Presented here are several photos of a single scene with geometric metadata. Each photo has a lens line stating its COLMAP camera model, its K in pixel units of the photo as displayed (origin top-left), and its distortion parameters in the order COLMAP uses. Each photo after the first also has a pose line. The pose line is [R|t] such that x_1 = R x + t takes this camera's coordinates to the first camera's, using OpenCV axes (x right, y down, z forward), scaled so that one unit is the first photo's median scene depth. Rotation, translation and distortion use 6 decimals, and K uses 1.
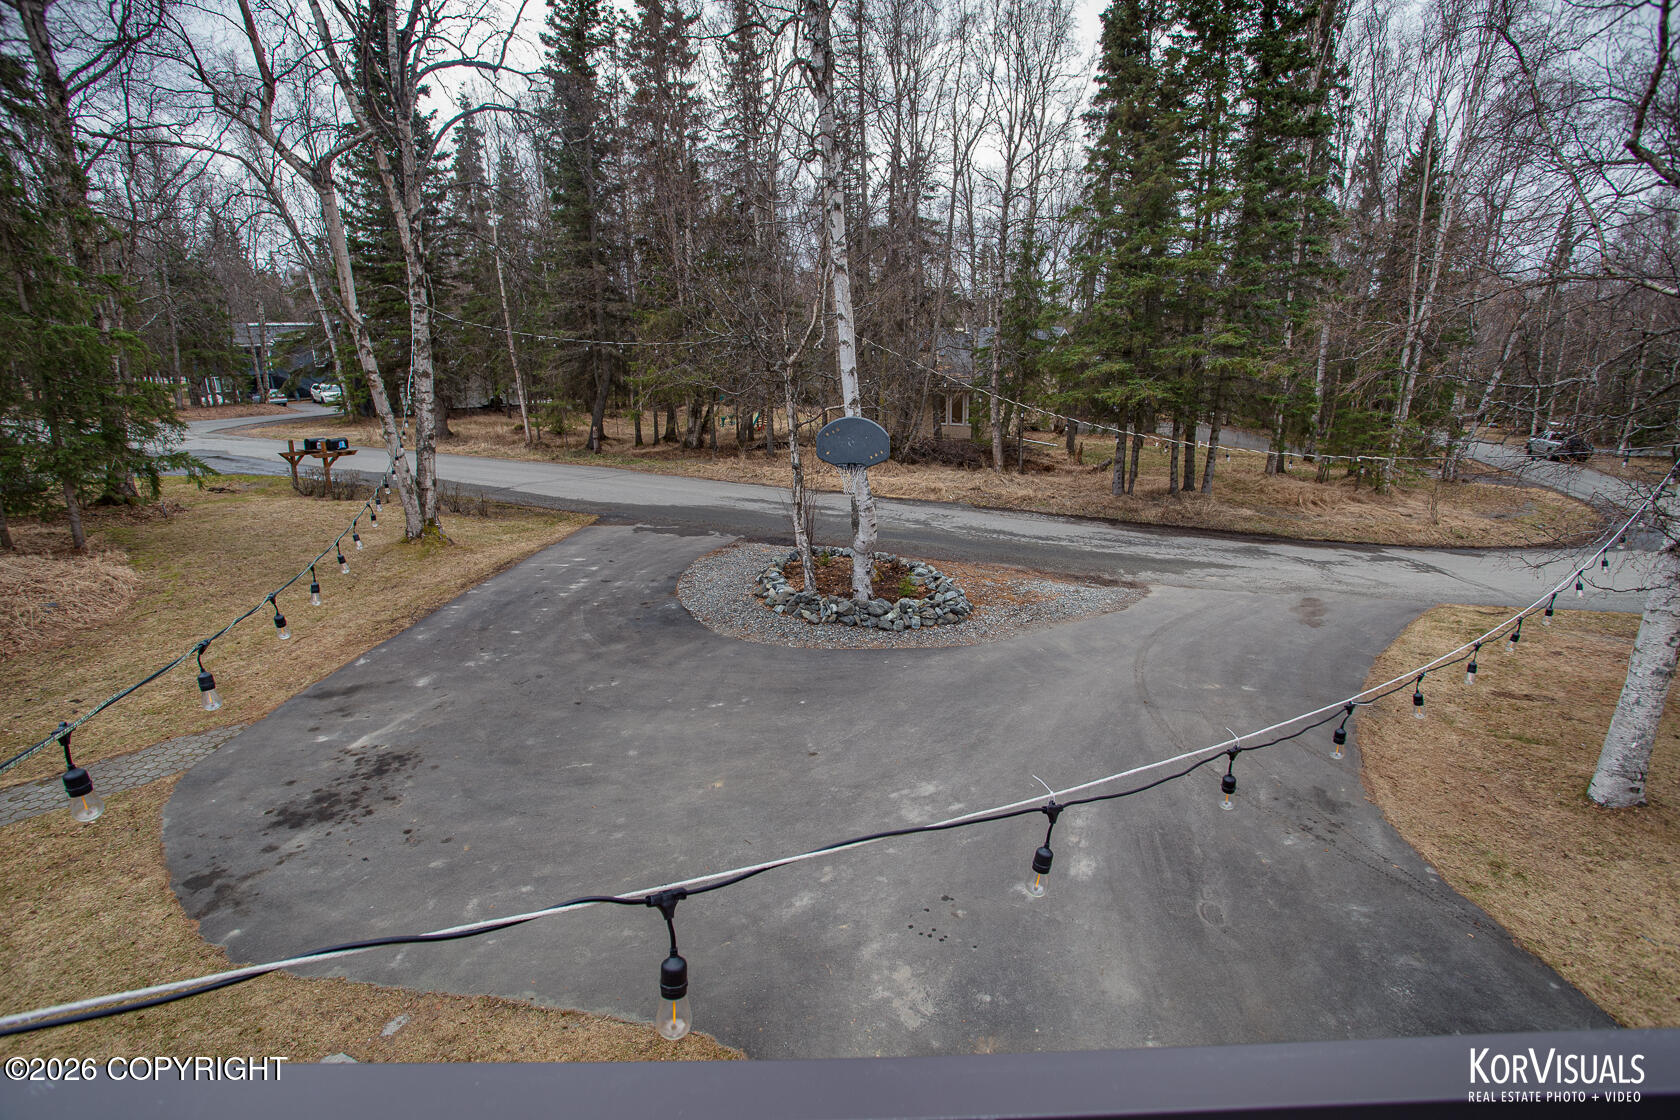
lens RADIAL K [[822.3, 0, 836.3], [0, 822.3, 554.1], [0, 0, 1]] dist [-0.064648, 0.026538]
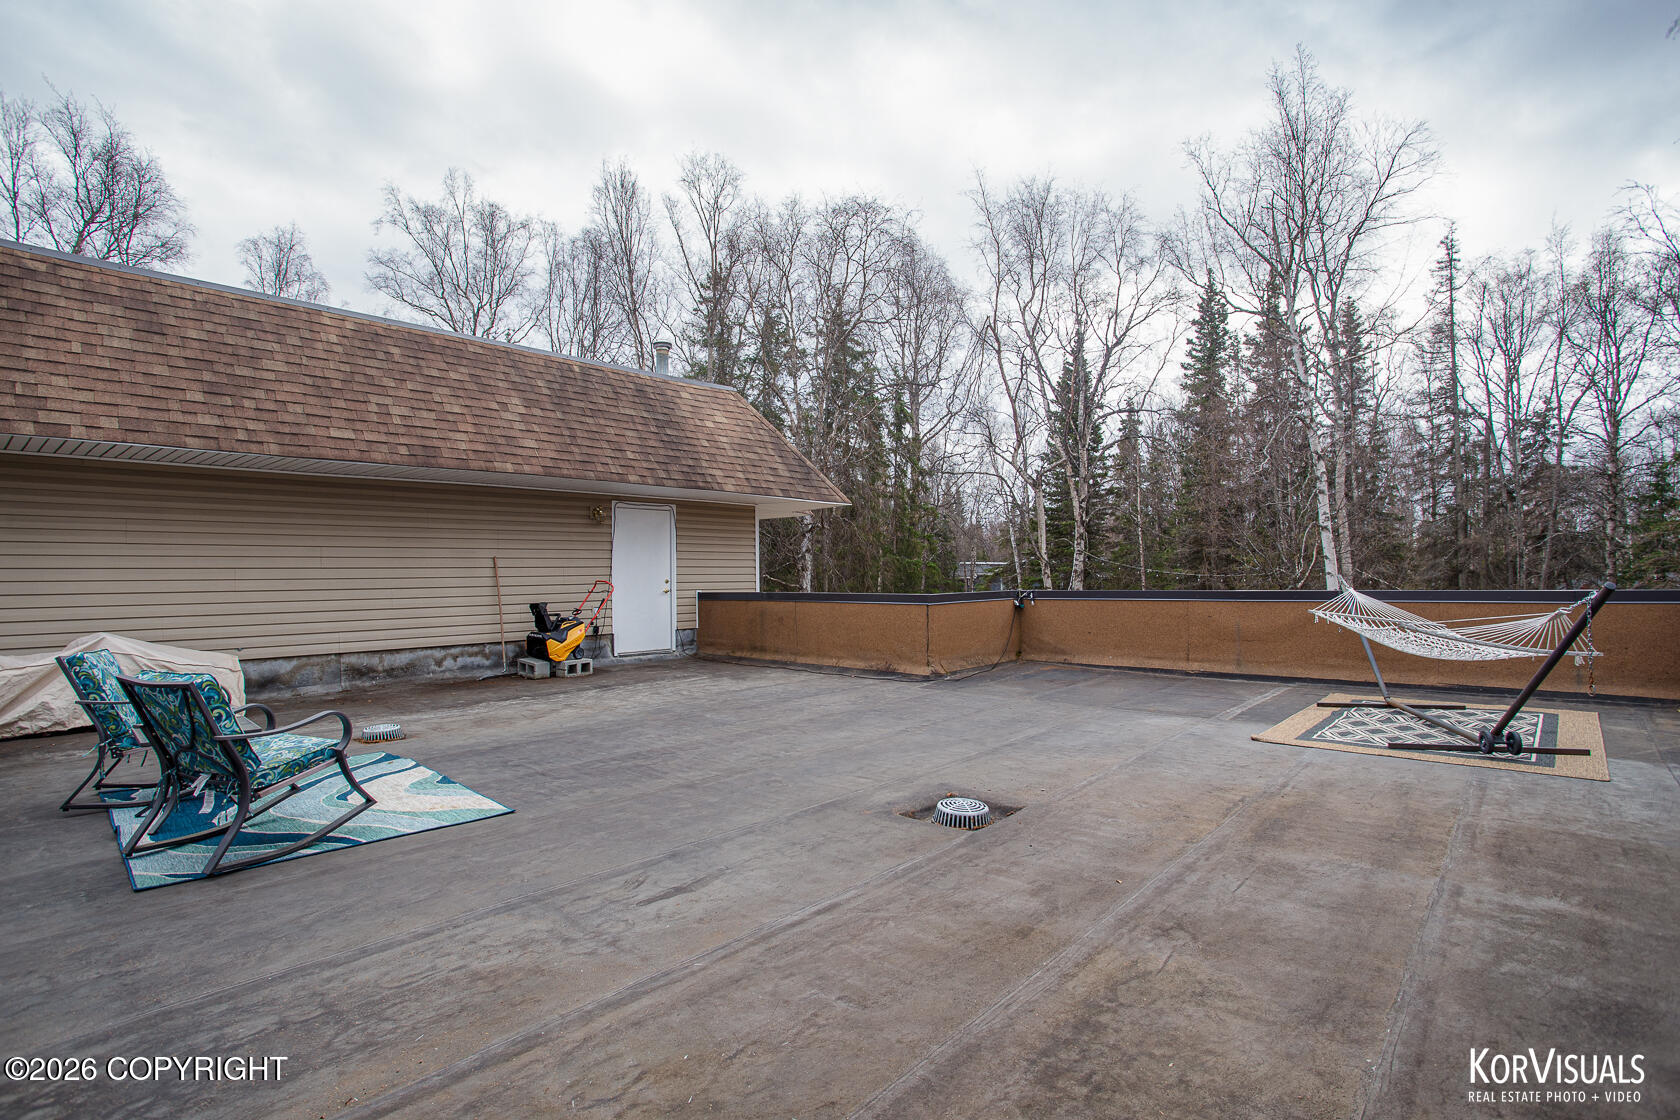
lens RADIAL K [[822.3, 0, 836.3], [0, 822.3, 554.1], [0, 0, 1]] dist [-0.064648, 0.026538]
pose [[0.730250, -0.007218, -0.683142, 0.141329], [-0.190848, 0.957980, -0.214130, 0.081867], [0.655982, 0.286745, 0.698187, -0.265492]]
